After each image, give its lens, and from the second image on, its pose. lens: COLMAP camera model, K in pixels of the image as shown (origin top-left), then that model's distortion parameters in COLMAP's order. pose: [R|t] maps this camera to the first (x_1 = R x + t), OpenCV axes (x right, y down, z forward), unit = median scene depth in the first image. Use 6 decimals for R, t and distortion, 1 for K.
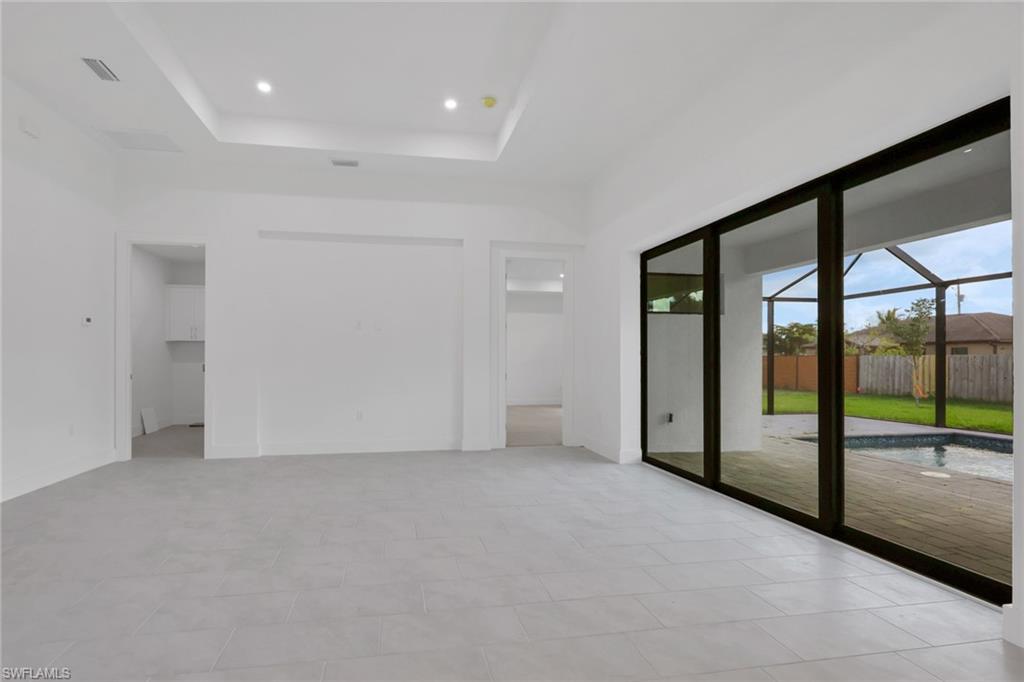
lens RADIAL K [[492.6, 0, 512.7], [0, 492.6, 355.4], [0, 0, 1]] dist [-0.013343, -0.000074]
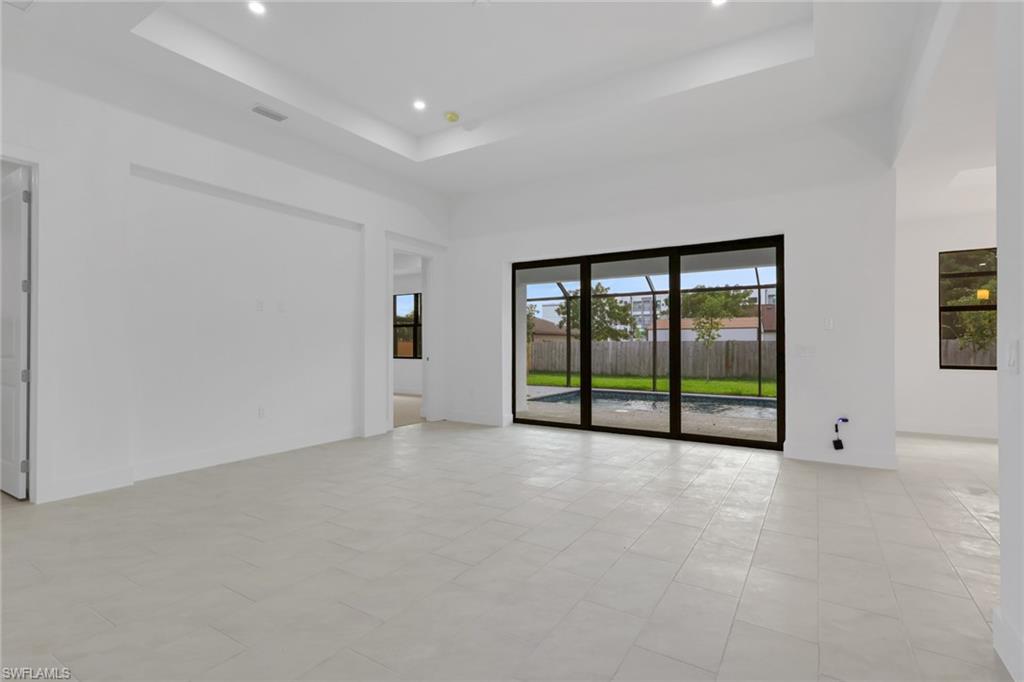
lens RADIAL K [[480.6, 0, 512.0], [0, 480.6, 341.0], [0, 0, 1]] dist [0.000618, 0.000202]
pose [[0.679664, 0.004041, 0.733513, -0.655812], [-0.004570, 0.999989, -0.001275, -0.000919], [-0.733509, -0.002485, 0.679675, 0.128036]]
